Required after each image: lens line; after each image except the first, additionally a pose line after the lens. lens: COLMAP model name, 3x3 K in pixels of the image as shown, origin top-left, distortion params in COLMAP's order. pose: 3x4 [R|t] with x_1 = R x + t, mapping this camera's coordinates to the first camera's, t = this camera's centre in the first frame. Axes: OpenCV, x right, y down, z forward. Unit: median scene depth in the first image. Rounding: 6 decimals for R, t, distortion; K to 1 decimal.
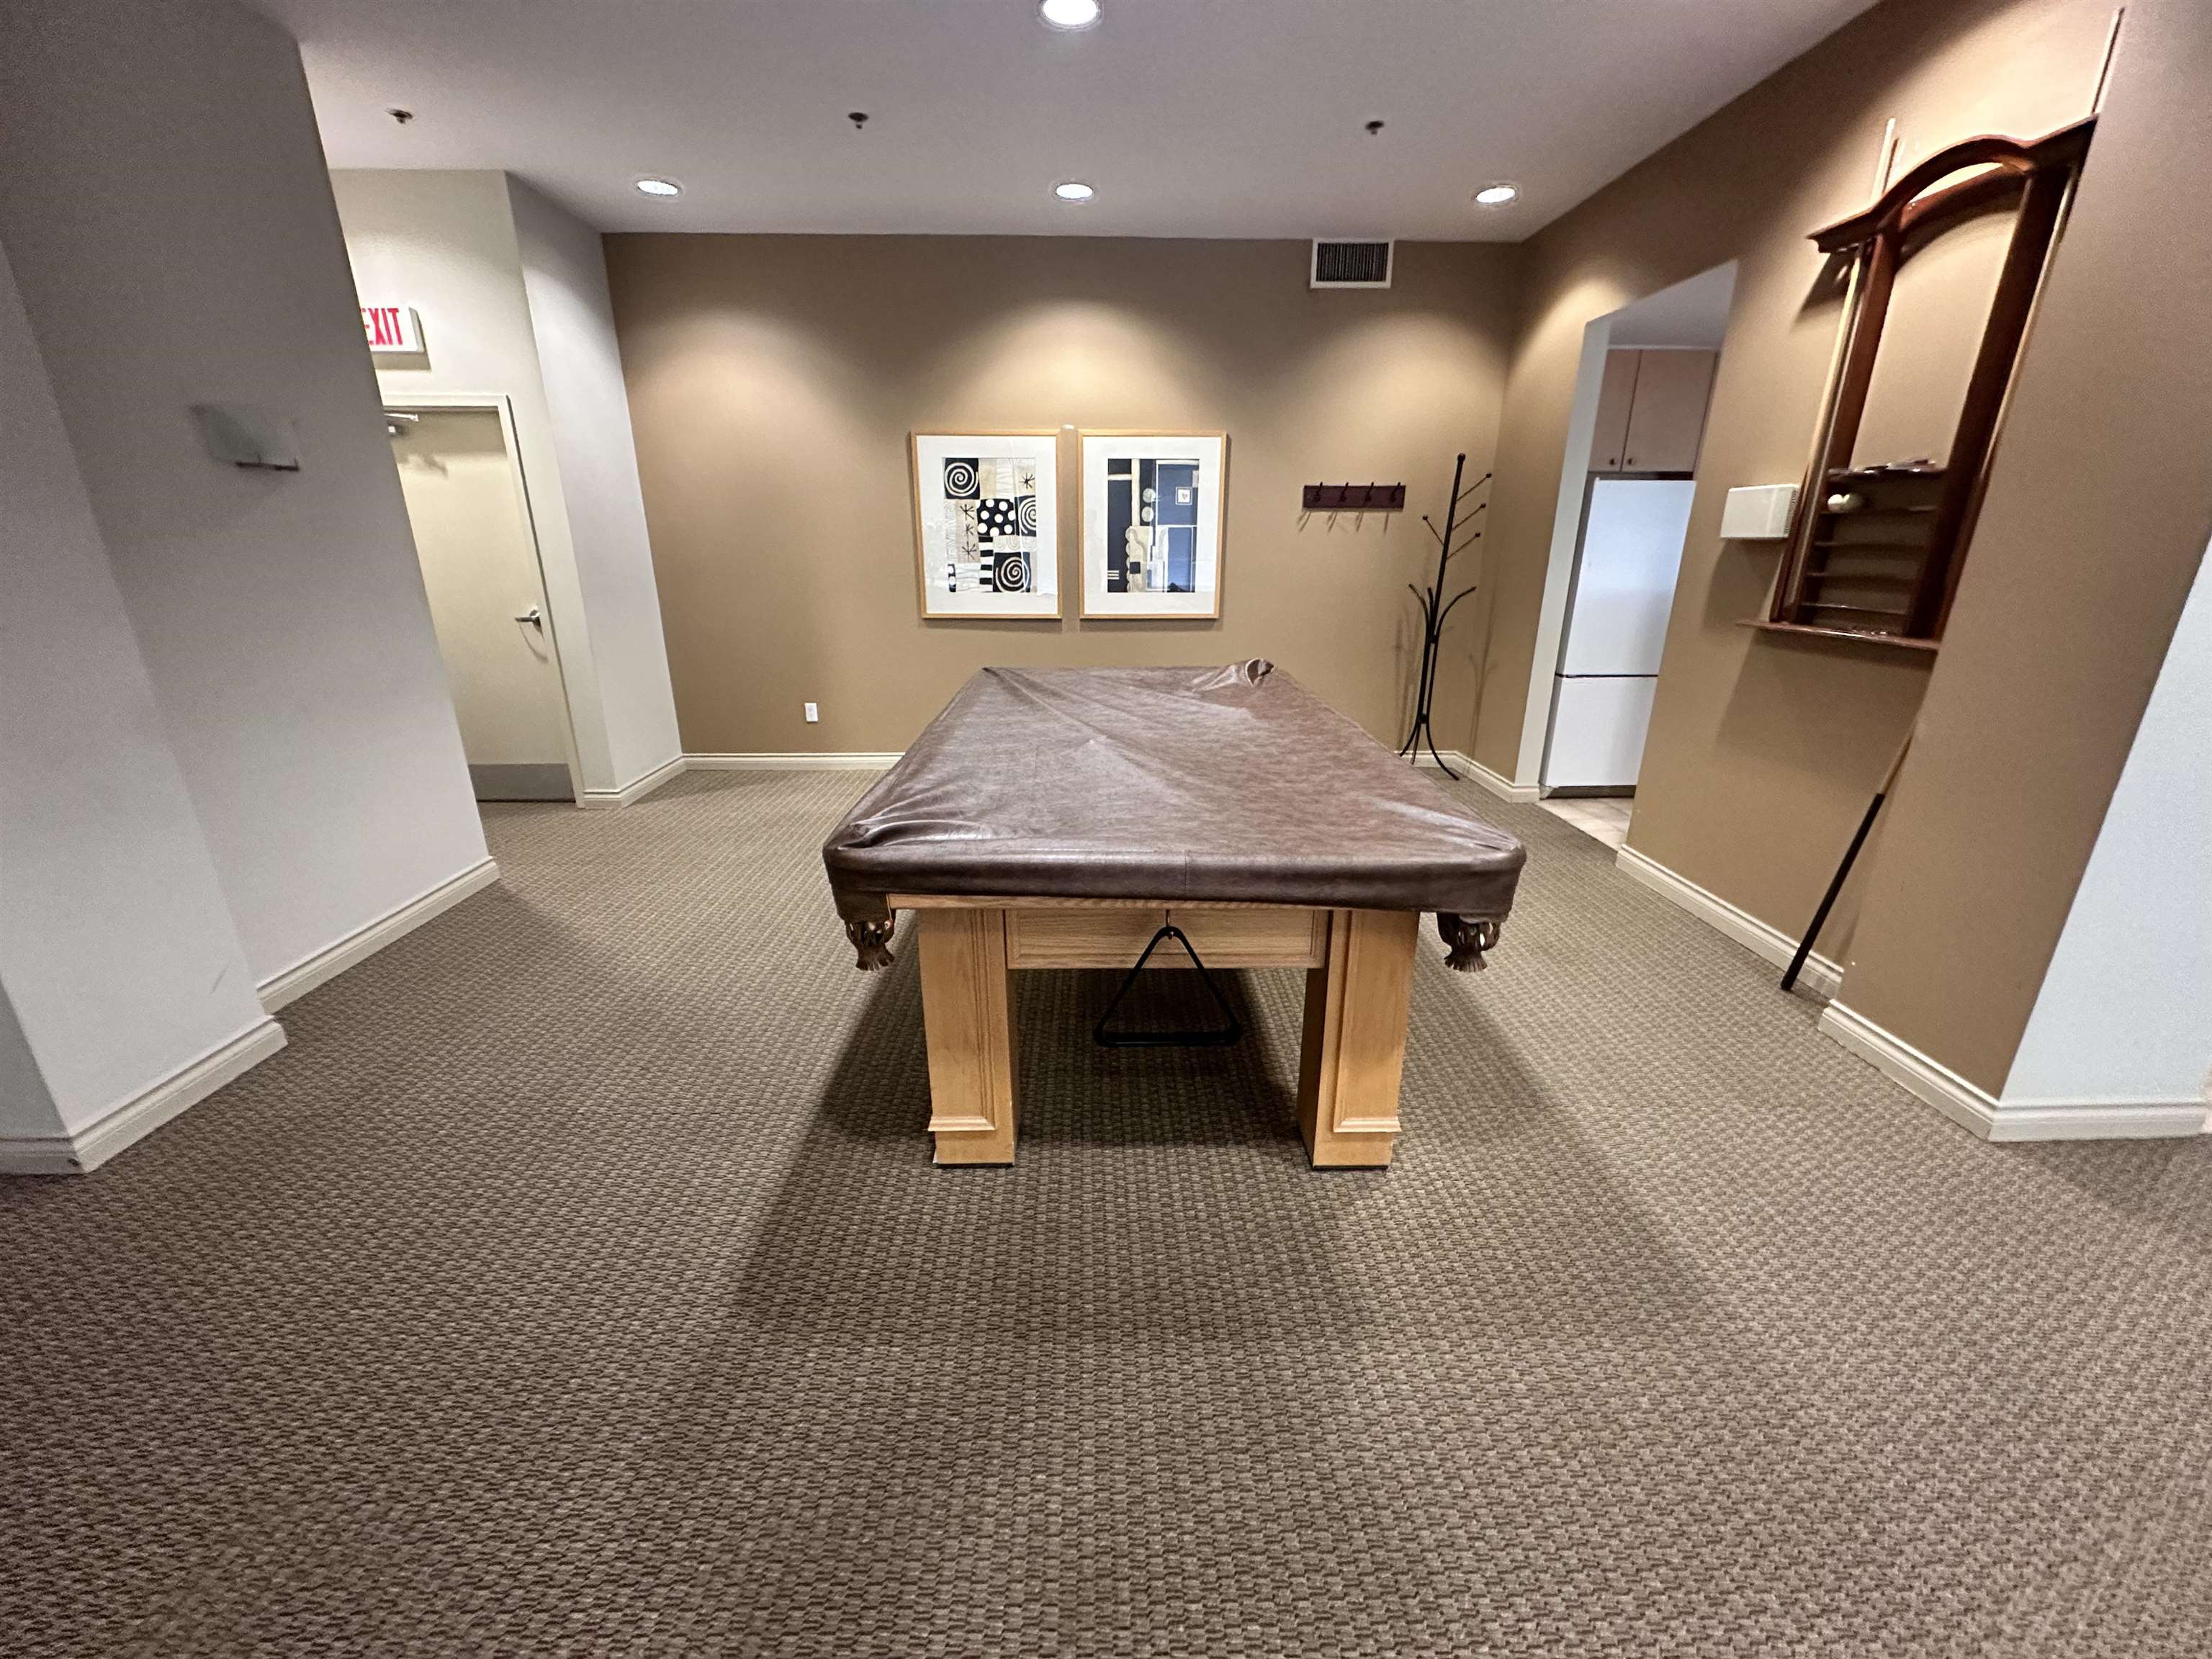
lens RADIAL K [[883.9, 0, 1107.6], [0, 883.9, 828.8], [0, 0, 1]] dist [-0.000929, 0.000465]
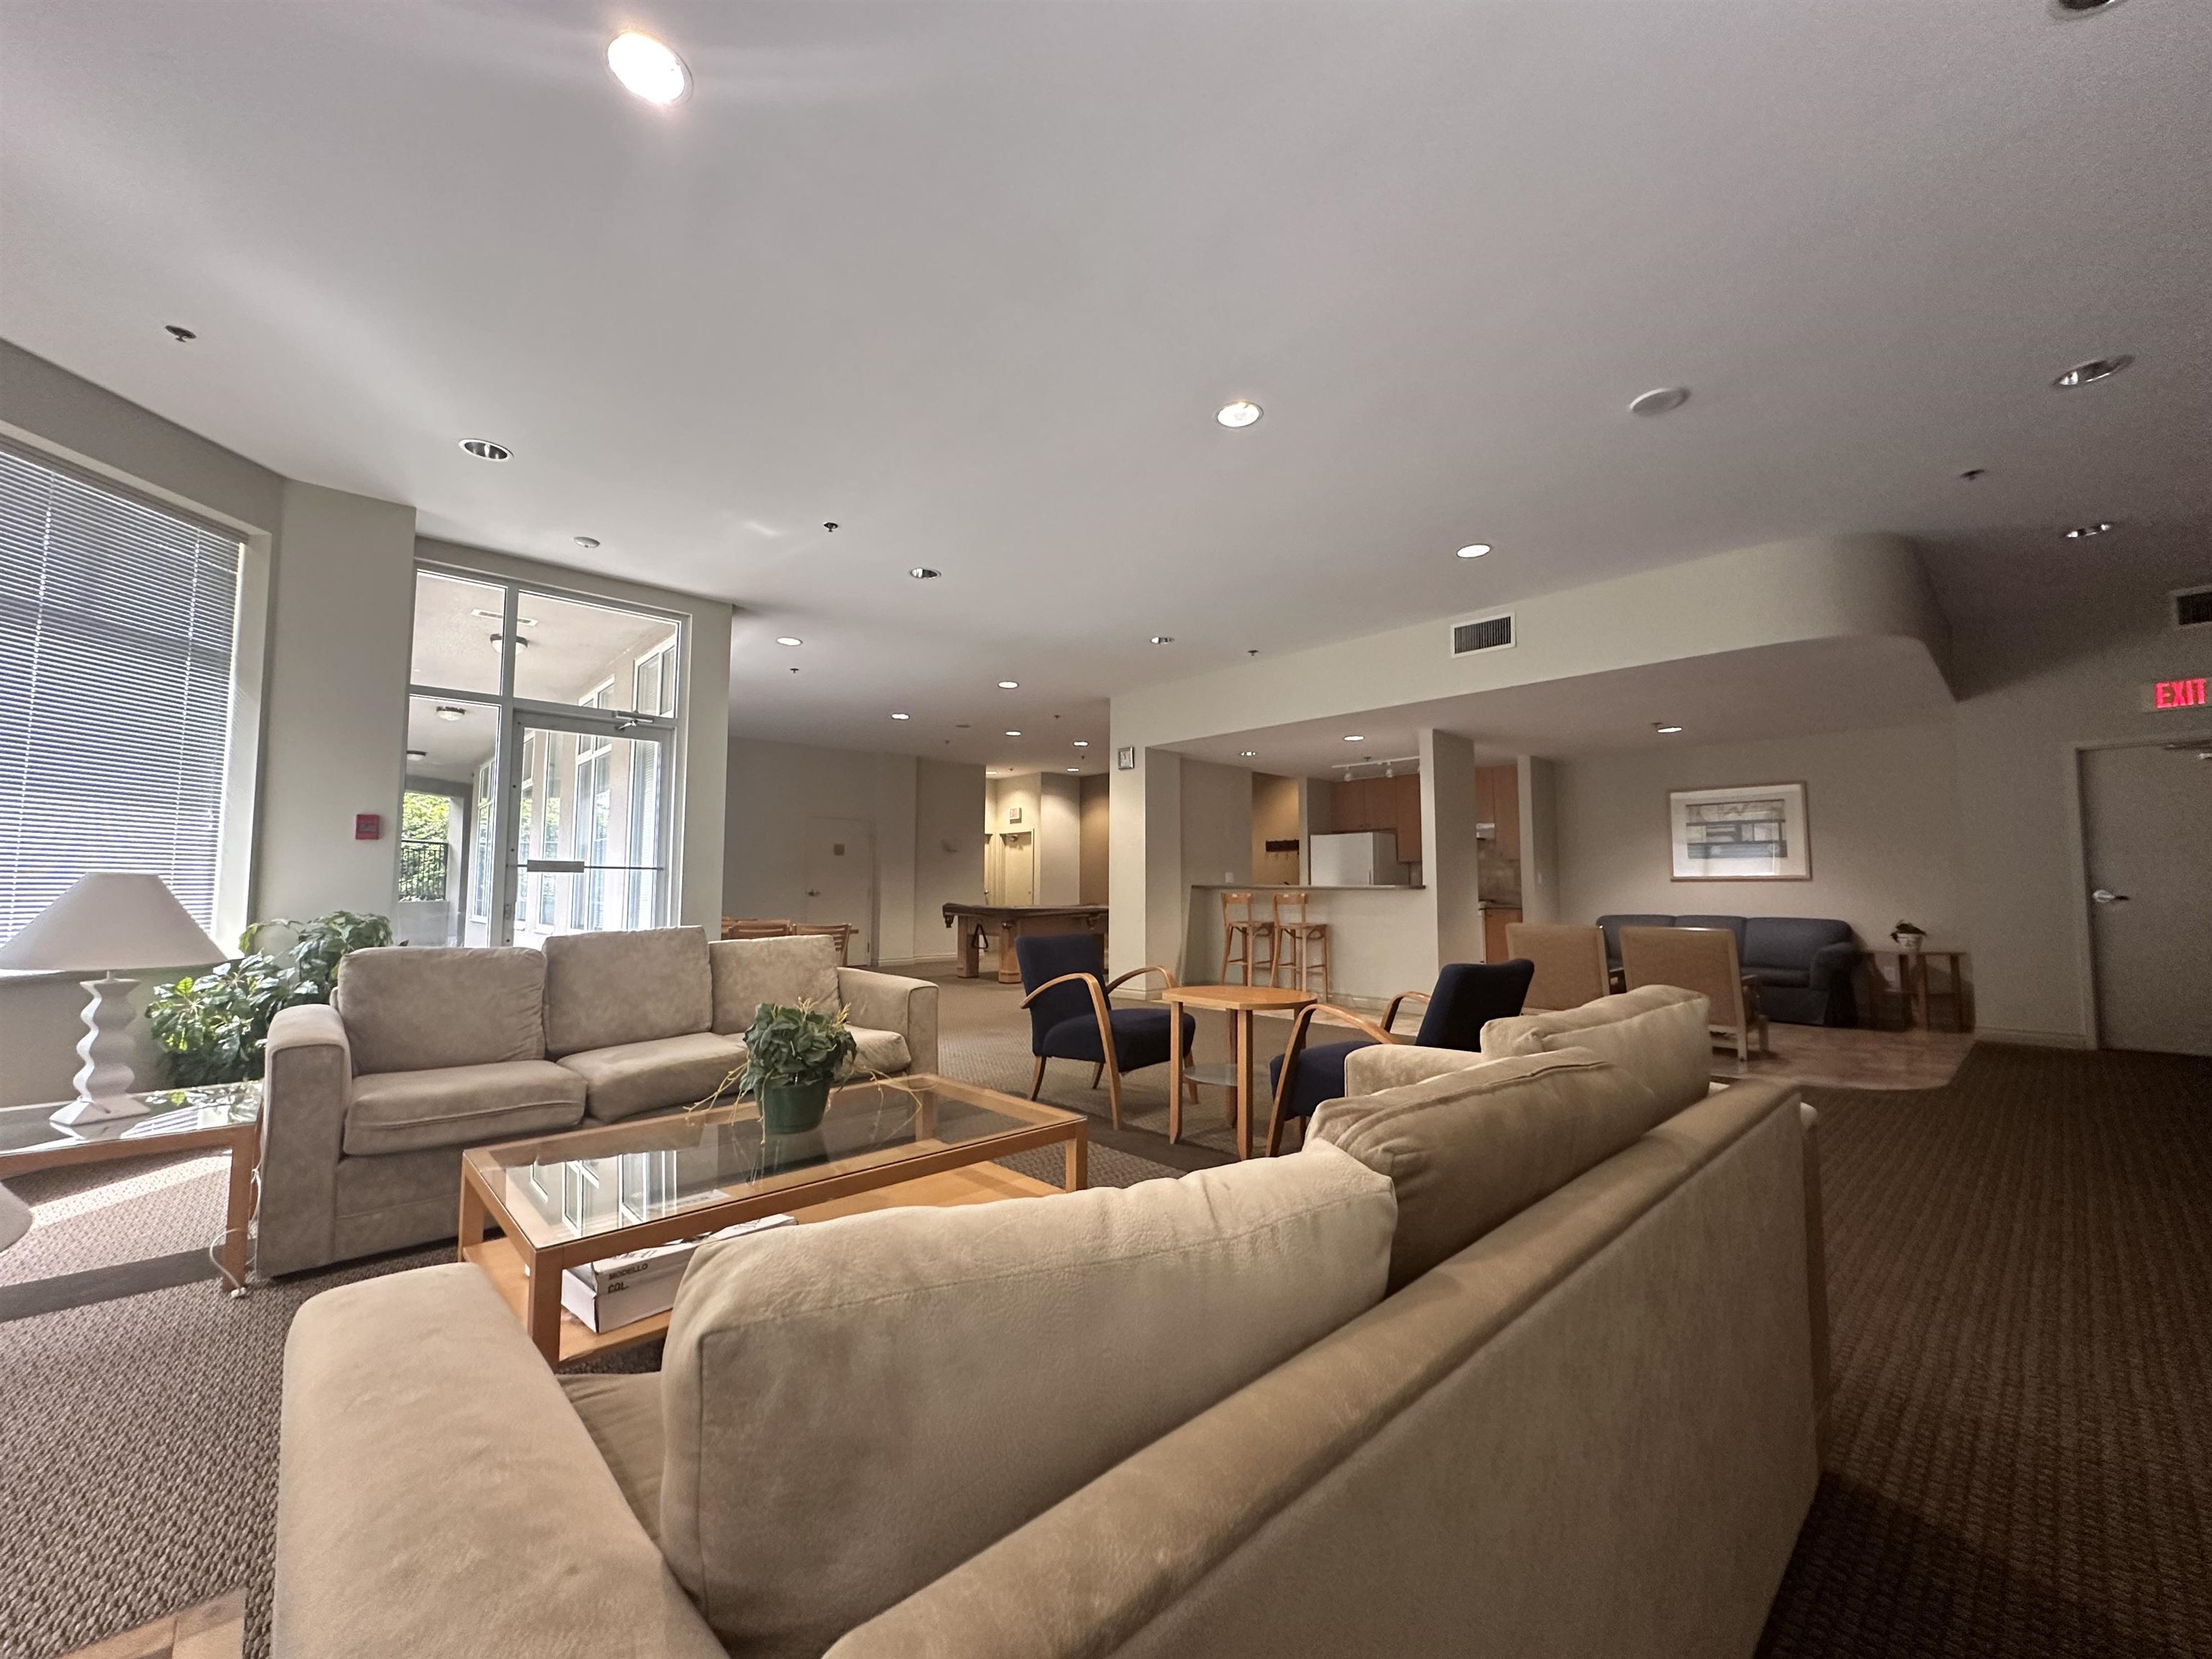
lens RADIAL K [[883.9, 0, 1105.9], [0, 883.9, 829.5], [0, 0, 1]] dist [-0.000929, 0.000465]
pose [[0.666058, -0.053106, -0.744007, 1.836978], [-0.238543, 0.929913, -0.279927, 0.364608], [0.706728, 0.363925, 0.606708, -0.787309]]
